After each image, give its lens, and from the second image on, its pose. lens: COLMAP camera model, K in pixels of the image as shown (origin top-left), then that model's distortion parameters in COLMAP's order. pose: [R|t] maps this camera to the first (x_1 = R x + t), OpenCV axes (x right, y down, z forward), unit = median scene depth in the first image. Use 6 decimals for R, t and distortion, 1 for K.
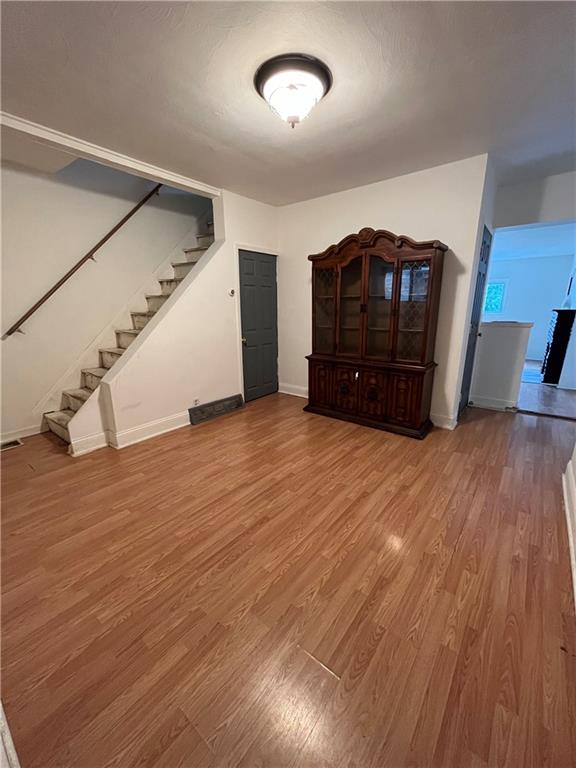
lens RADIAL K [[309.1, 0, 291.4], [0, 309.1, 384.0], [0, 0, 1]] dist [-0.002576, -0.000213]
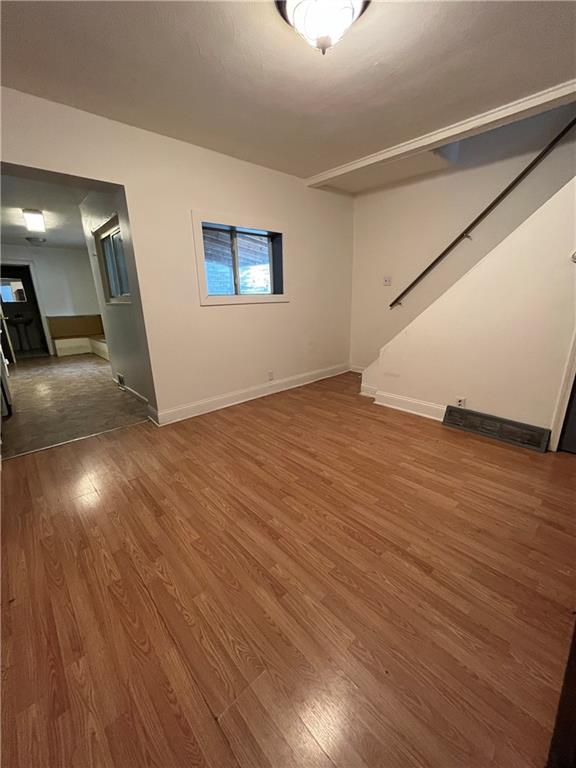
lens RADIAL K [[309.1, 0, 291.4], [0, 309.1, 384.0], [0, 0, 1]] dist [-0.002576, -0.000213]
pose [[-0.155638, 0.285487, -0.945661, 0.733592], [-0.228487, 0.920961, 0.315635, -0.200759], [0.961026, 0.265196, -0.078106, 0.873999]]
